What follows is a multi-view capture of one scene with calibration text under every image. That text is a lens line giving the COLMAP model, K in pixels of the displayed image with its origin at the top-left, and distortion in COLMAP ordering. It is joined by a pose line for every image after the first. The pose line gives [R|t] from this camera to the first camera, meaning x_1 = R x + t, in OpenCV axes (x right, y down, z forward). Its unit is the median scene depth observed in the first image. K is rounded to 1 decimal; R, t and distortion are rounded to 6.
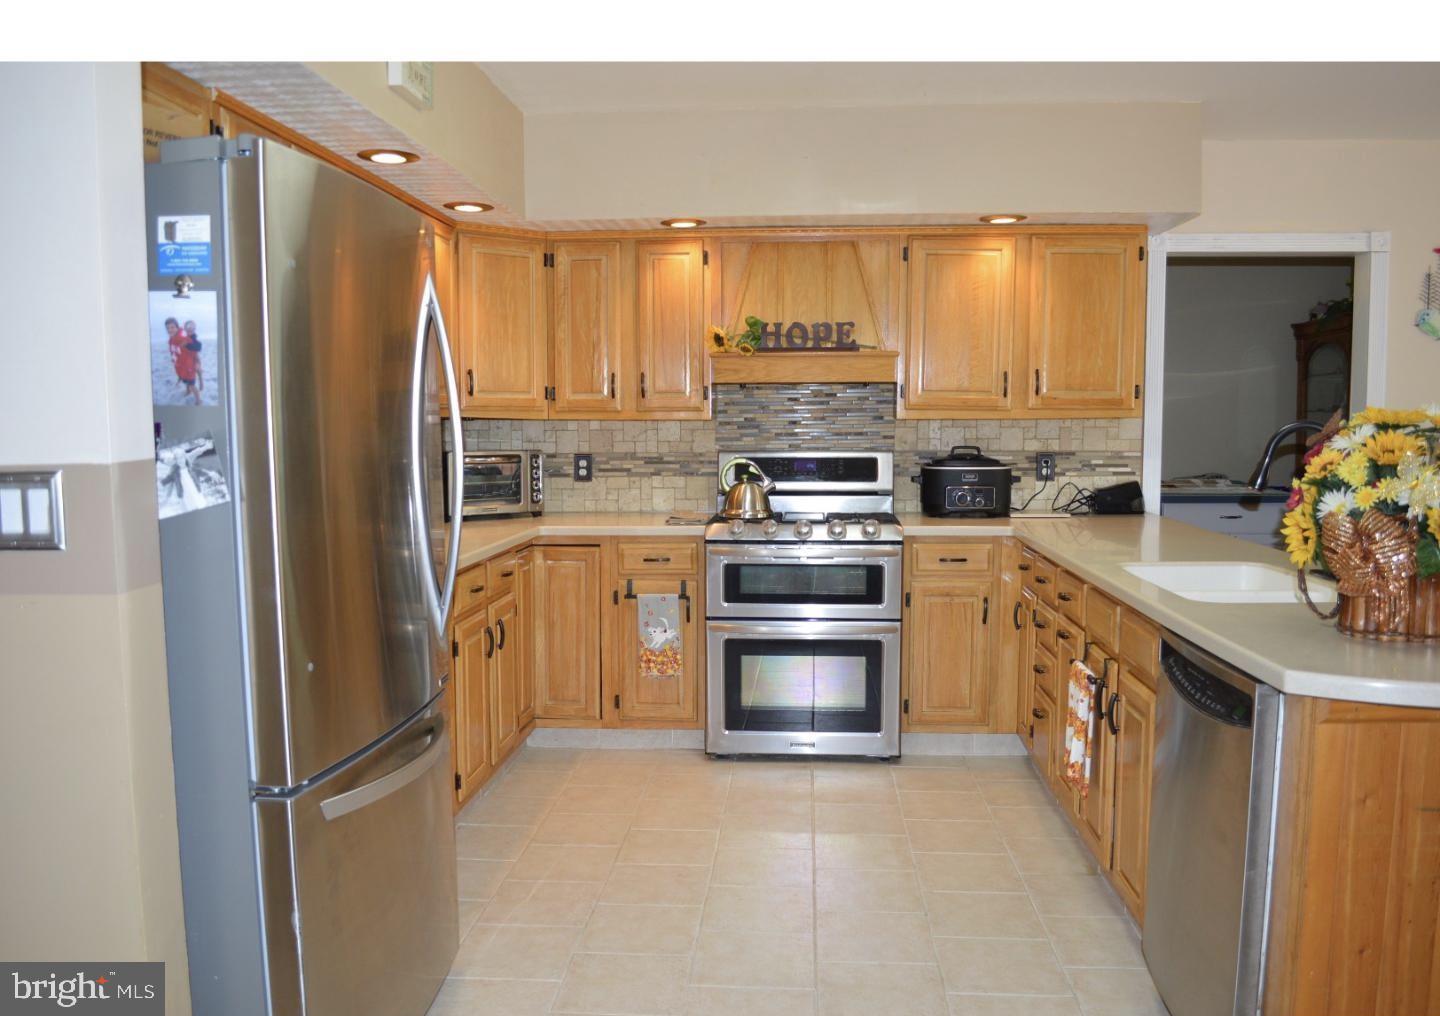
lens RADIAL K [[1186.8, 0, 726.8], [0, 1186.8, 506.9], [0, 0, 1]] dist [-0.060564, 0.001694]
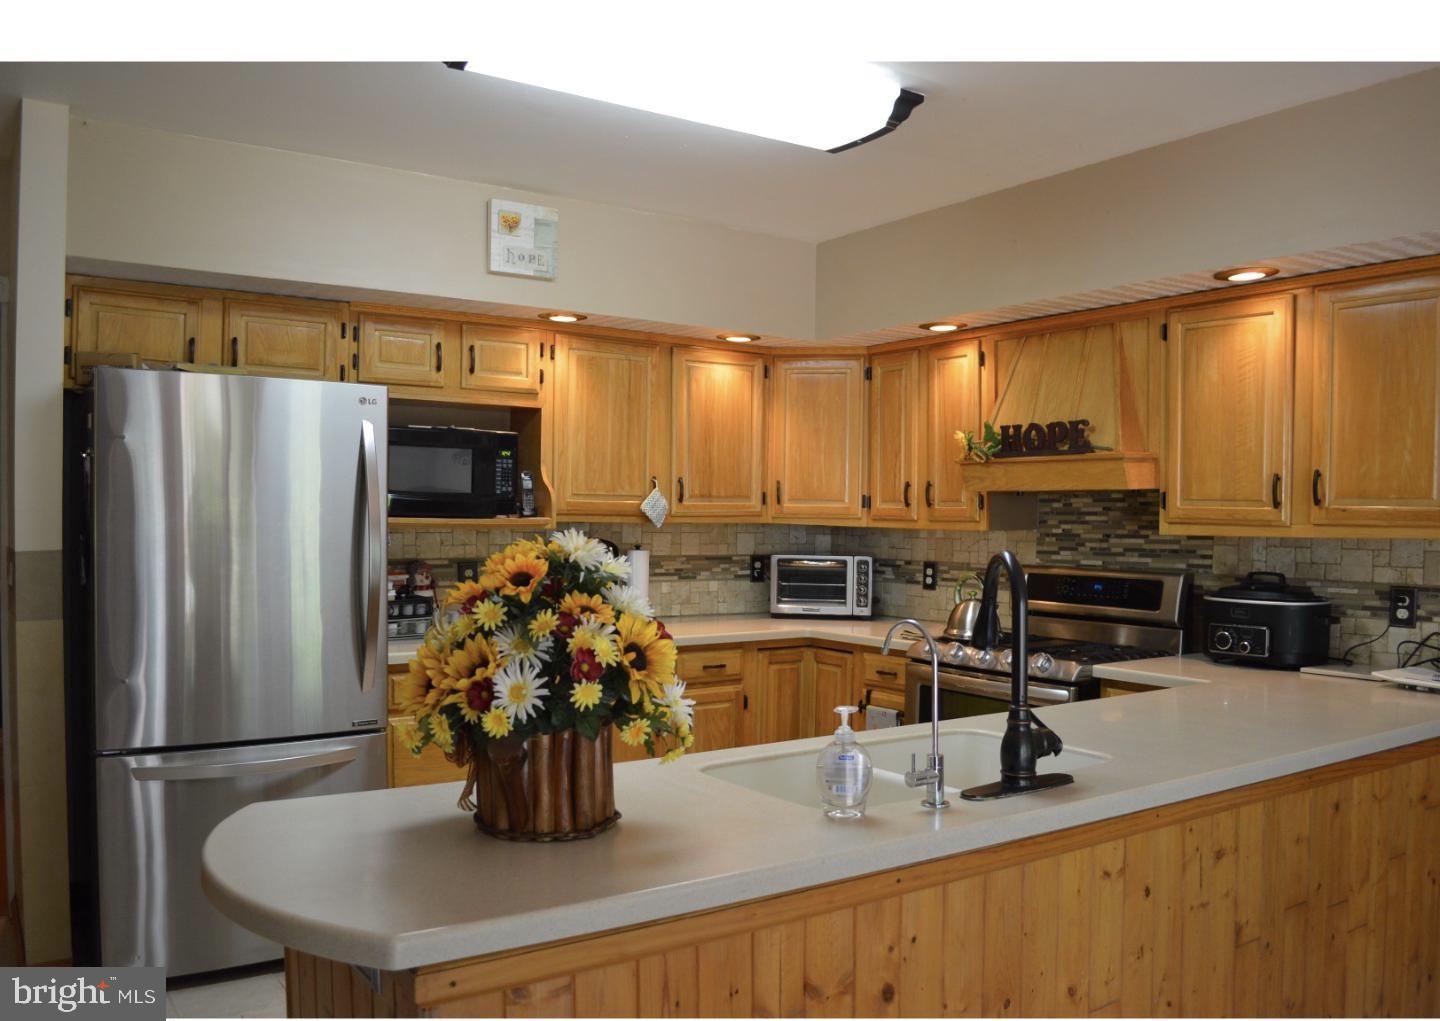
lens RADIAL K [[1186.8, 0, 725.5], [0, 1186.8, 517.9], [0, 0, 1]] dist [-0.060564, 0.001694]
pose [[0.619066, 0.012661, -0.785237, 0.597089], [-0.068308, 0.996949, -0.037778, -0.035114], [0.782362, 0.077025, 0.618042, 0.272000]]
